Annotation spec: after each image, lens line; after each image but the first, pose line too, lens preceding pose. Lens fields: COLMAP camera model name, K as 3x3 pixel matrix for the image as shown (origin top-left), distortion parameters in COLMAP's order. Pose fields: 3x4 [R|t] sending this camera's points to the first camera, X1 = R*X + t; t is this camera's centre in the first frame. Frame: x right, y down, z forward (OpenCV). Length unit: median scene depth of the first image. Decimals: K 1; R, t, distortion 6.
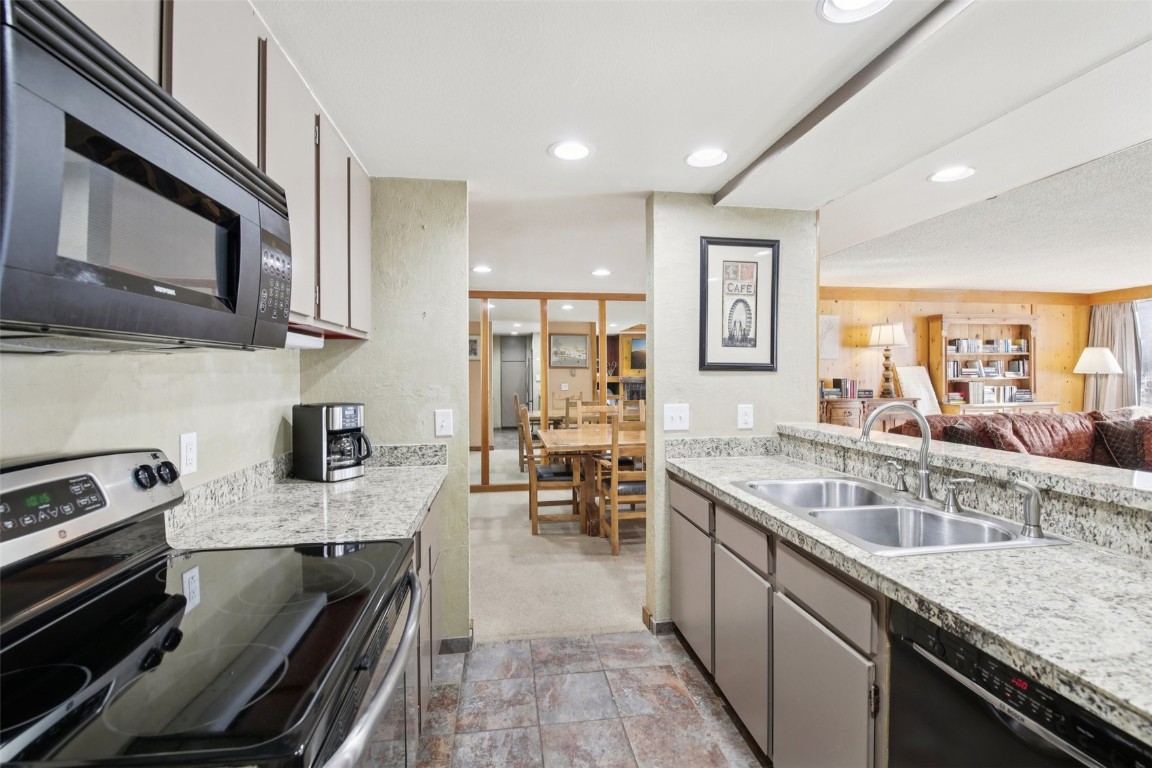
lens RADIAL K [[503.5, 0, 575.6], [0, 503.5, 376.3], [0, 0, 1]] dist [-0.000693, -0.000085]
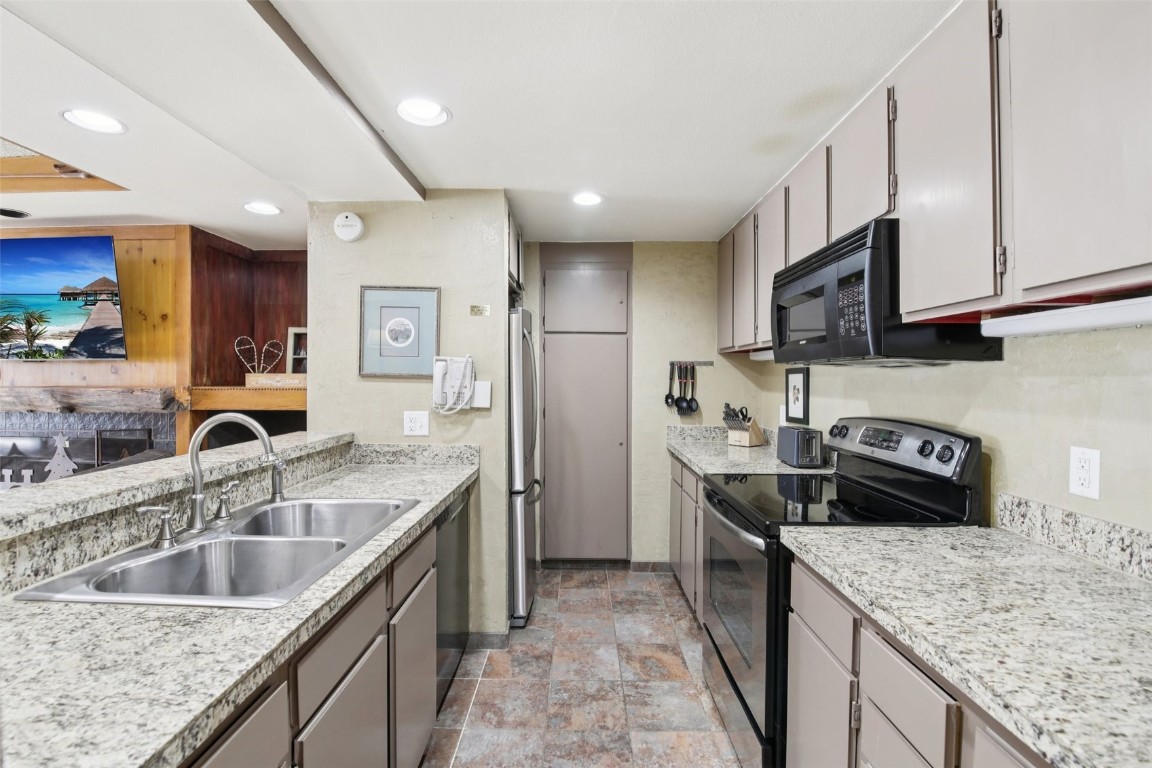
lens RADIAL K [[503.5, 0, 576.0], [0, 503.5, 380.8], [0, 0, 1]] dist [-0.000693, -0.000085]
pose [[-0.986809, 0.000962, 0.161887, -0.073052], [0.003065, 0.999914, 0.012740, -0.012107], [-0.161861, 0.013068, -0.986727, 2.008814]]
